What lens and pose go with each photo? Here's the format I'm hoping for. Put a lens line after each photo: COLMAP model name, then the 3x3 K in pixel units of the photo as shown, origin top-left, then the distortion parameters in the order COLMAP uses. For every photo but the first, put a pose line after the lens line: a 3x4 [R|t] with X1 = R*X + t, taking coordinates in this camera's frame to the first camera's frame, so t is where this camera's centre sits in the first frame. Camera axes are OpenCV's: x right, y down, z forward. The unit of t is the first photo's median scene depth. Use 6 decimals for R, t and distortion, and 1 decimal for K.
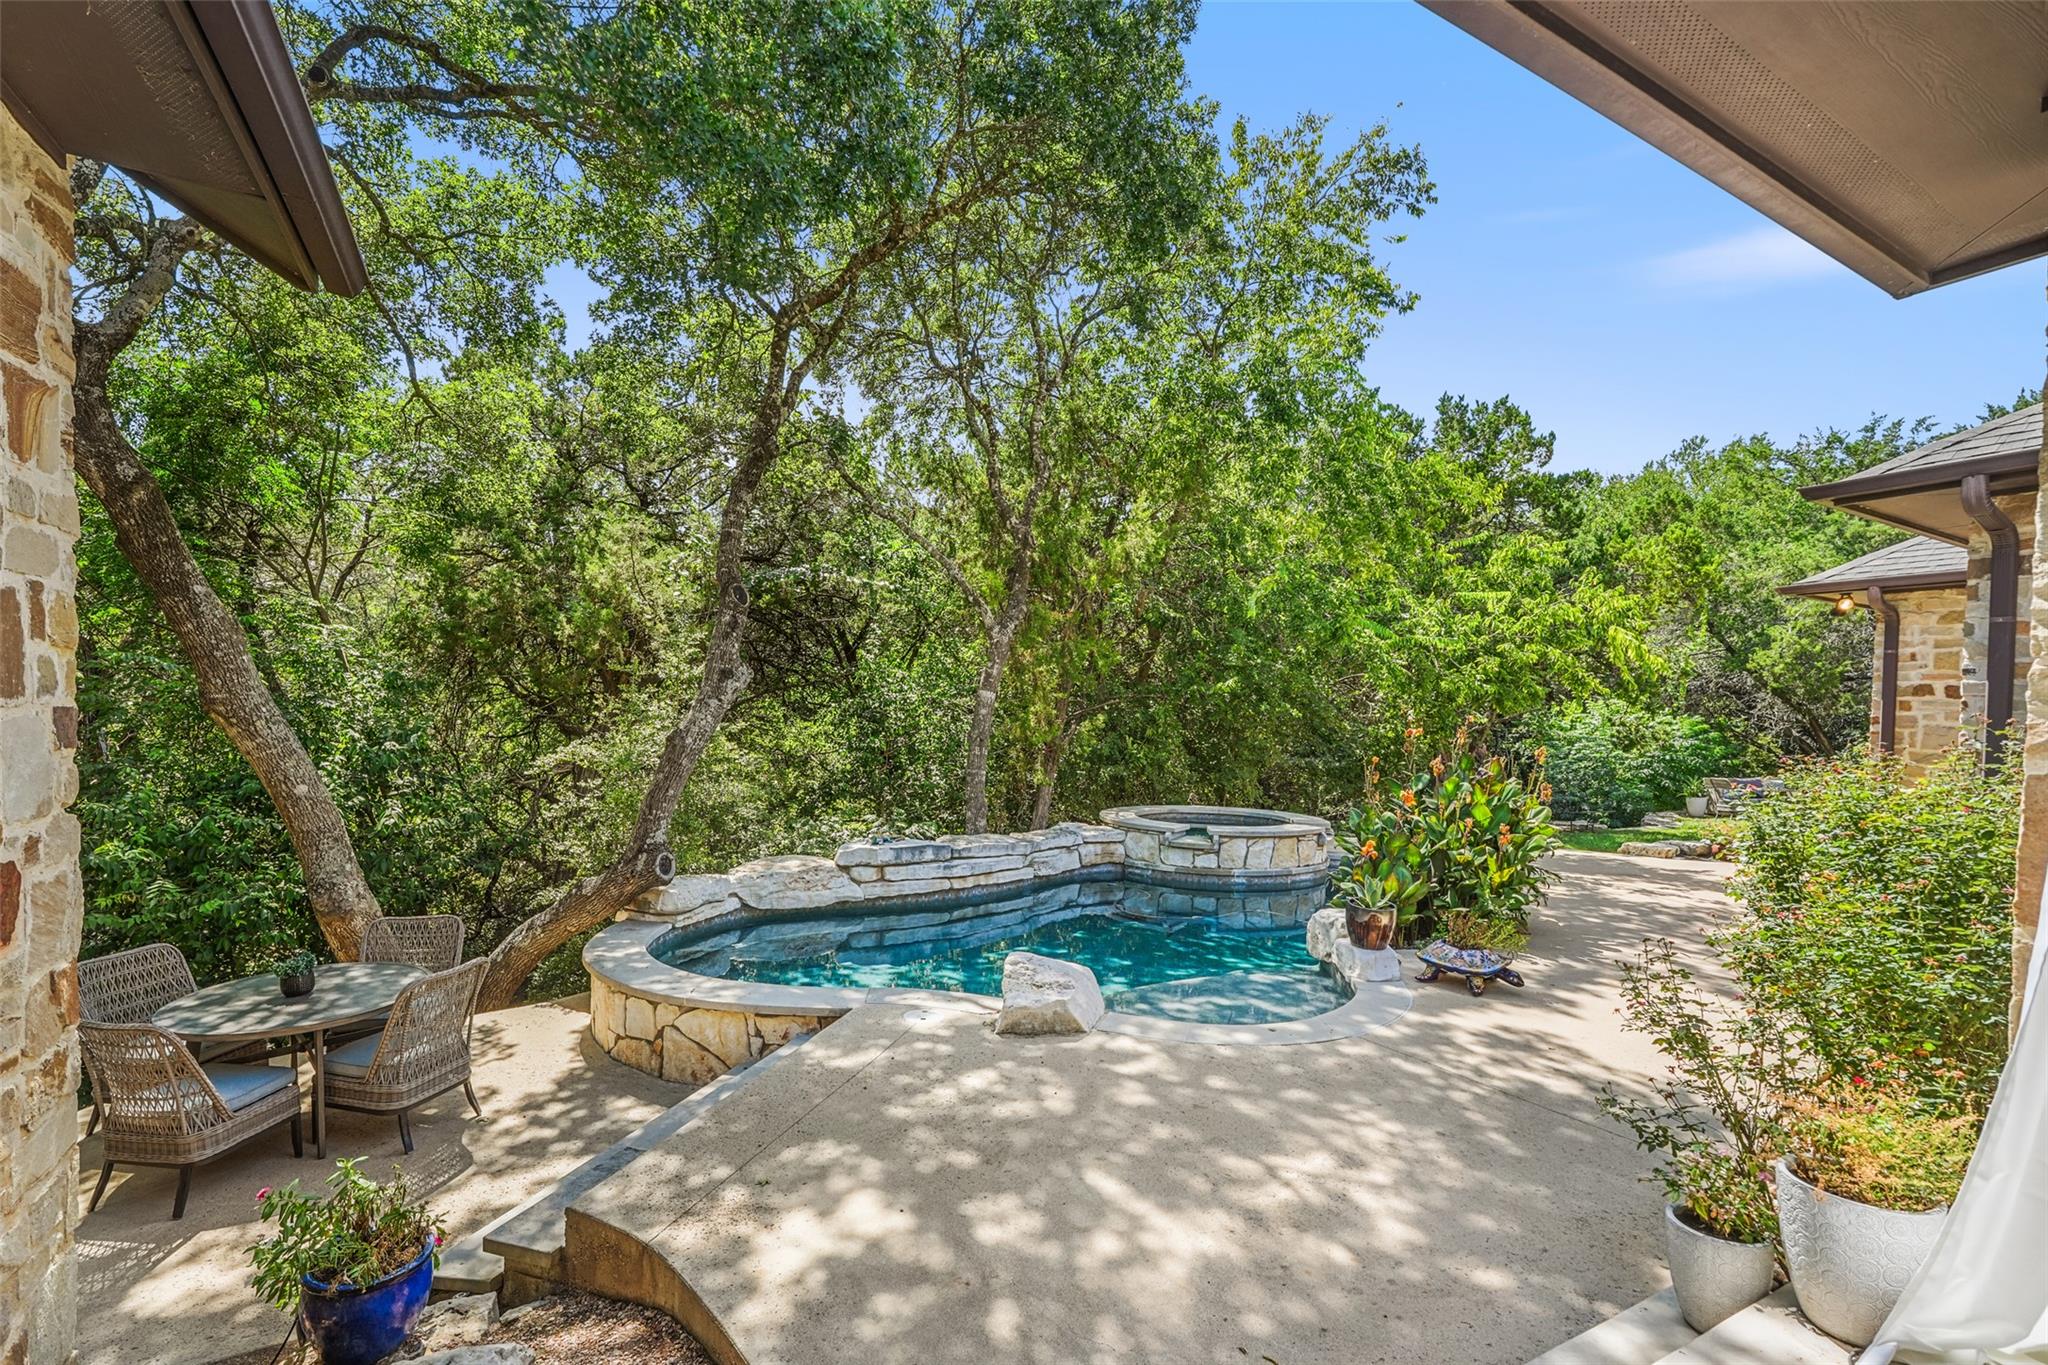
lens RADIAL K [[923.8, 0, 1026.1], [0, 923.8, 751.4], [0, 0, 1]] dist [-0.014770, -0.000354]
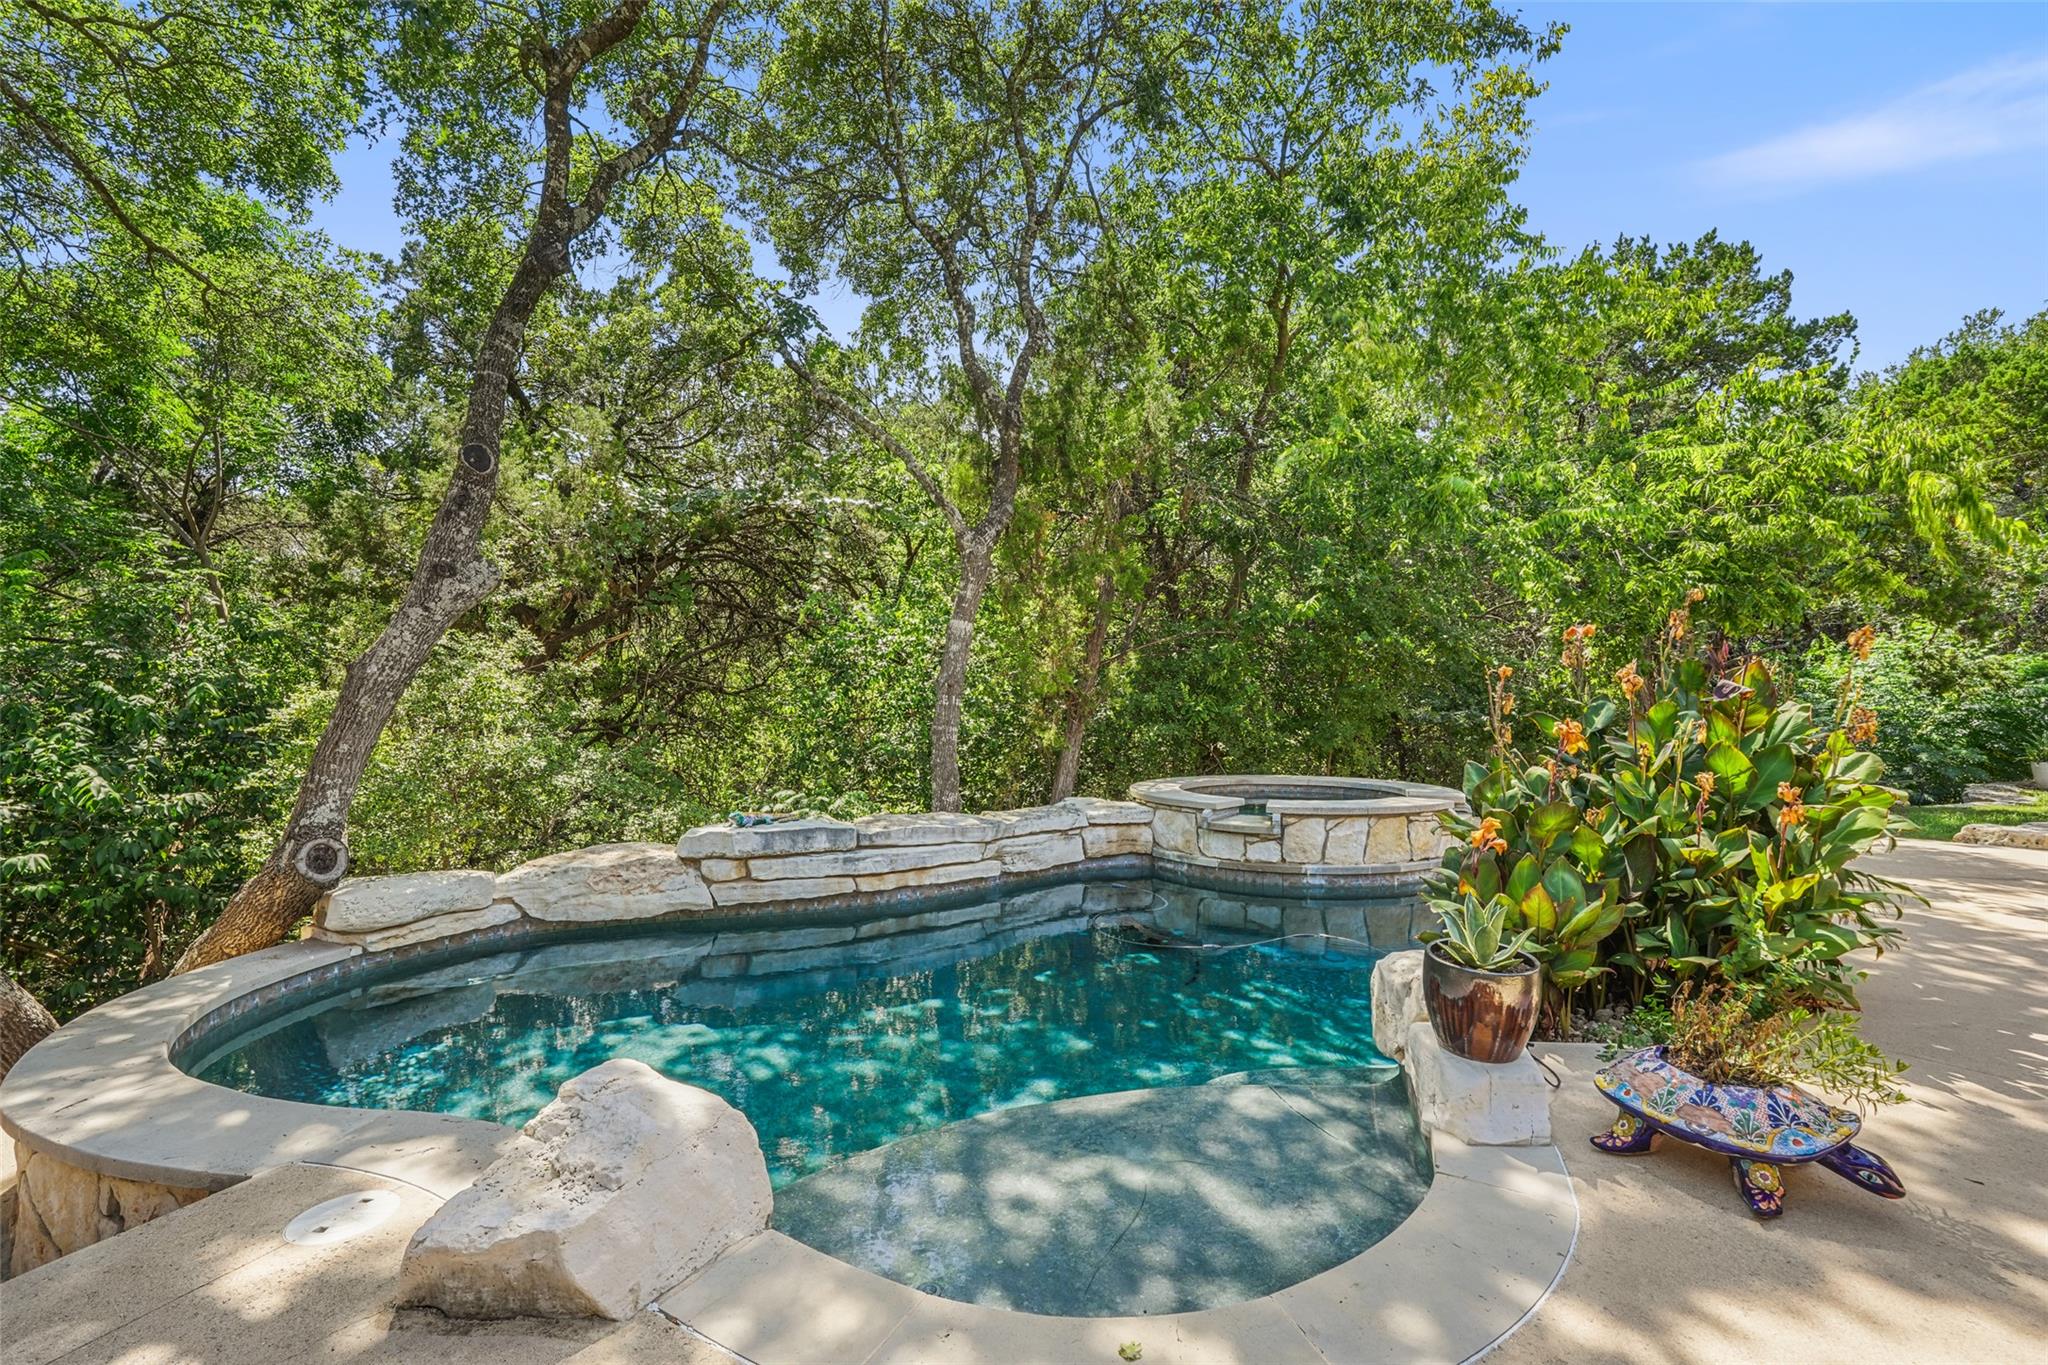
lens RADIAL K [[890.7, 0, 1022.6], [0, 890.7, 689.9], [0, 0, 1]] dist [-0.003264, 0.000258]
pose [[0.981828, -0.029223, -0.187509, 0.150813], [0.019019, 0.998250, -0.055988, 0.034214], [0.188817, 0.051404, 0.980666, 0.327278]]
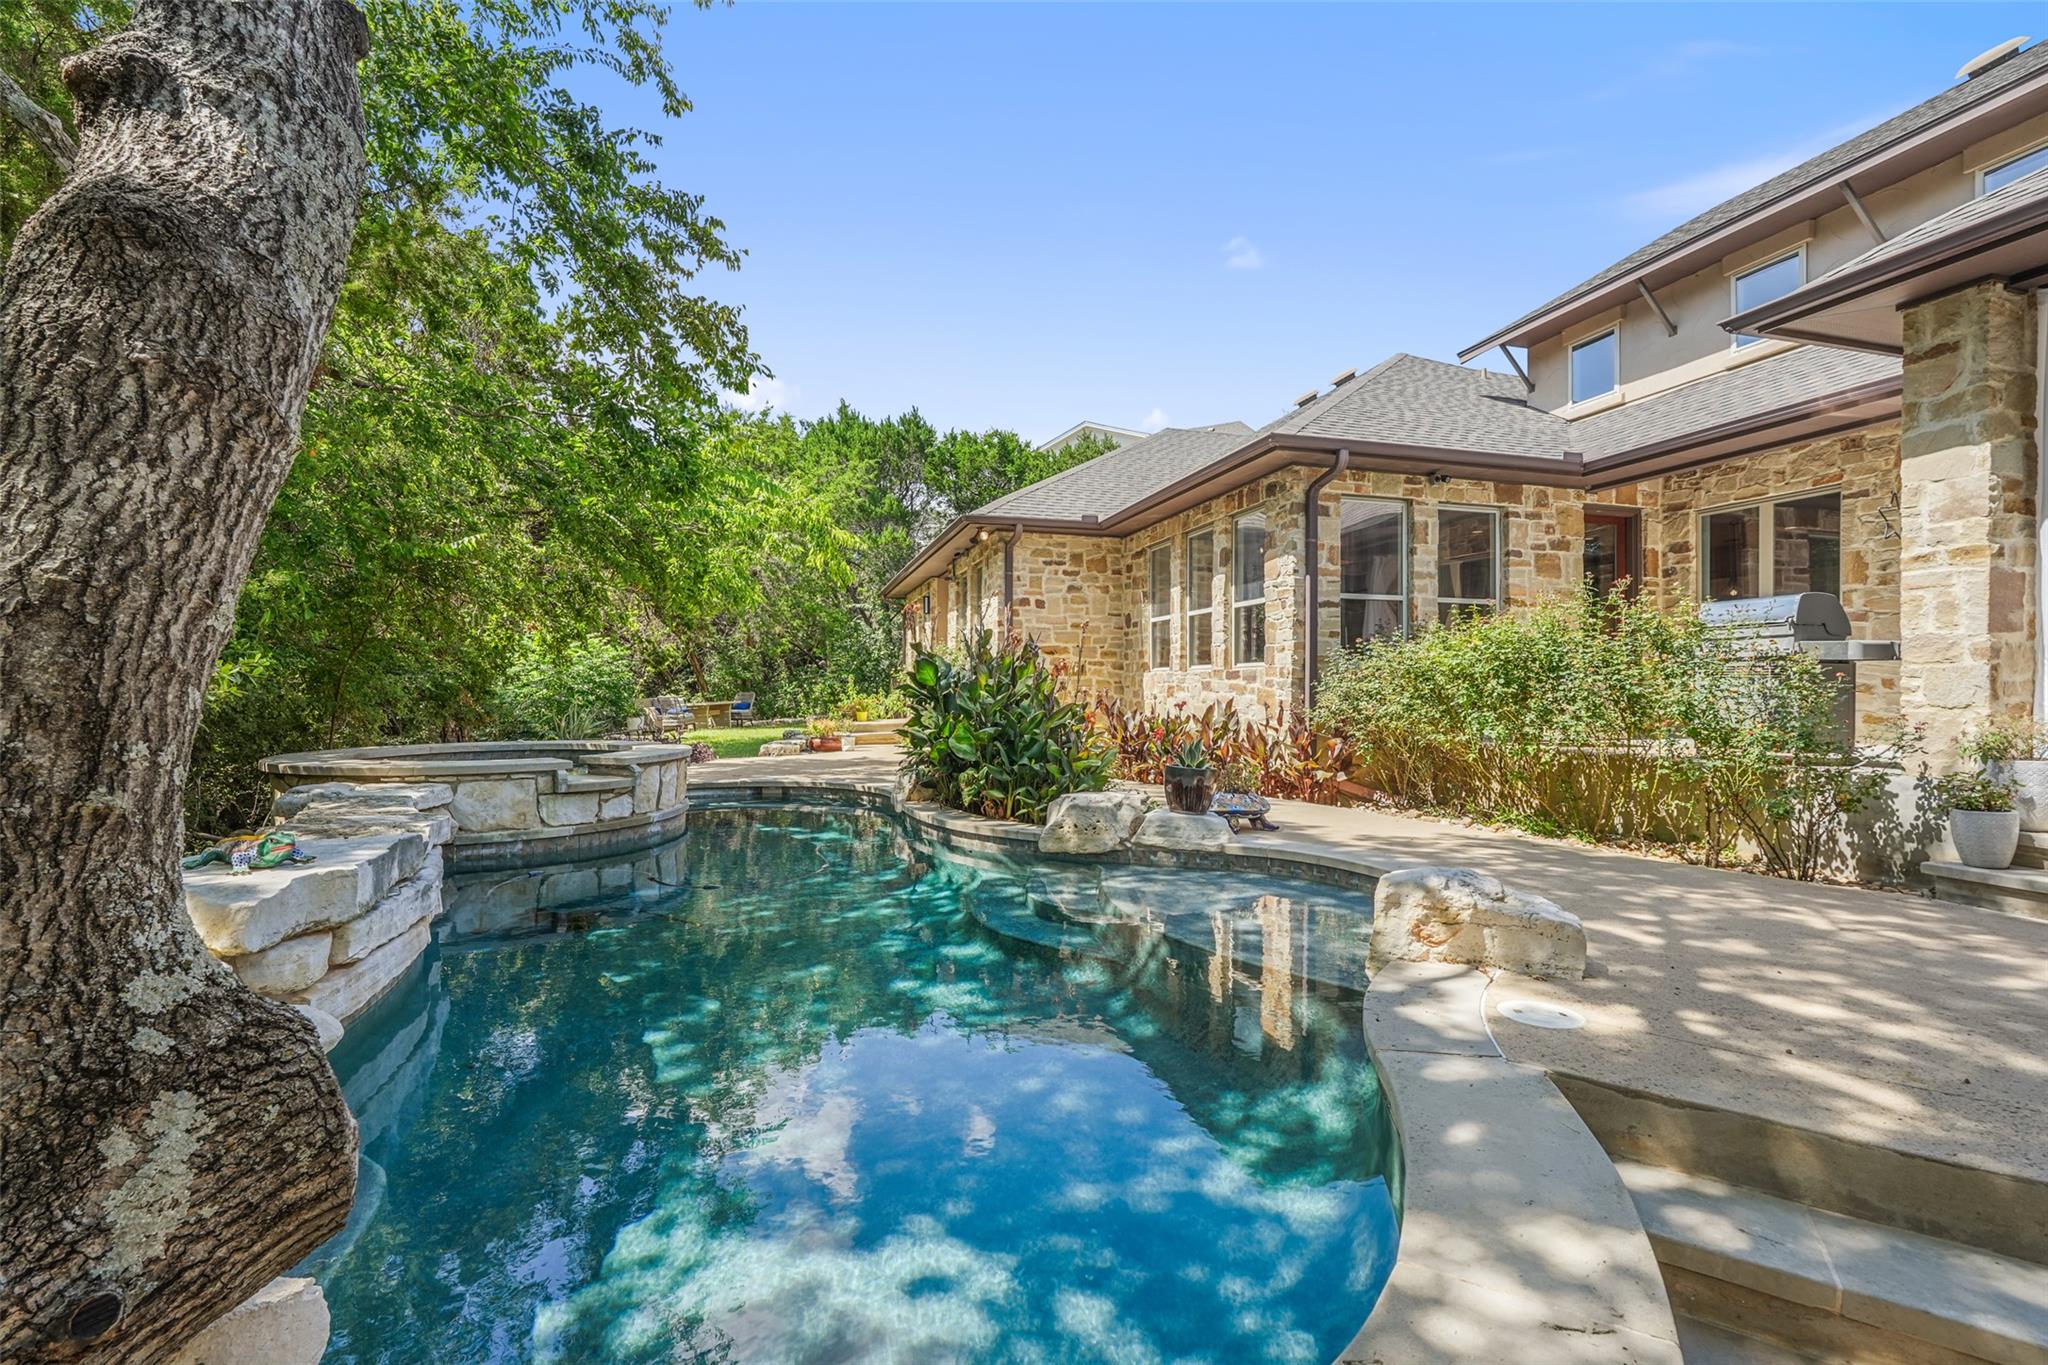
lens RADIAL K [[905.1, 0, 1023.4], [0, 905.1, 677.4], [0, 0, 1]] dist [-0.015745, 0.008841]
pose [[0.231509, -0.011596, 0.972764, -0.346160], [0.042773, 0.999083, 0.001730, 0.041698], [-0.971892, 0.041207, 0.231793, 0.597461]]
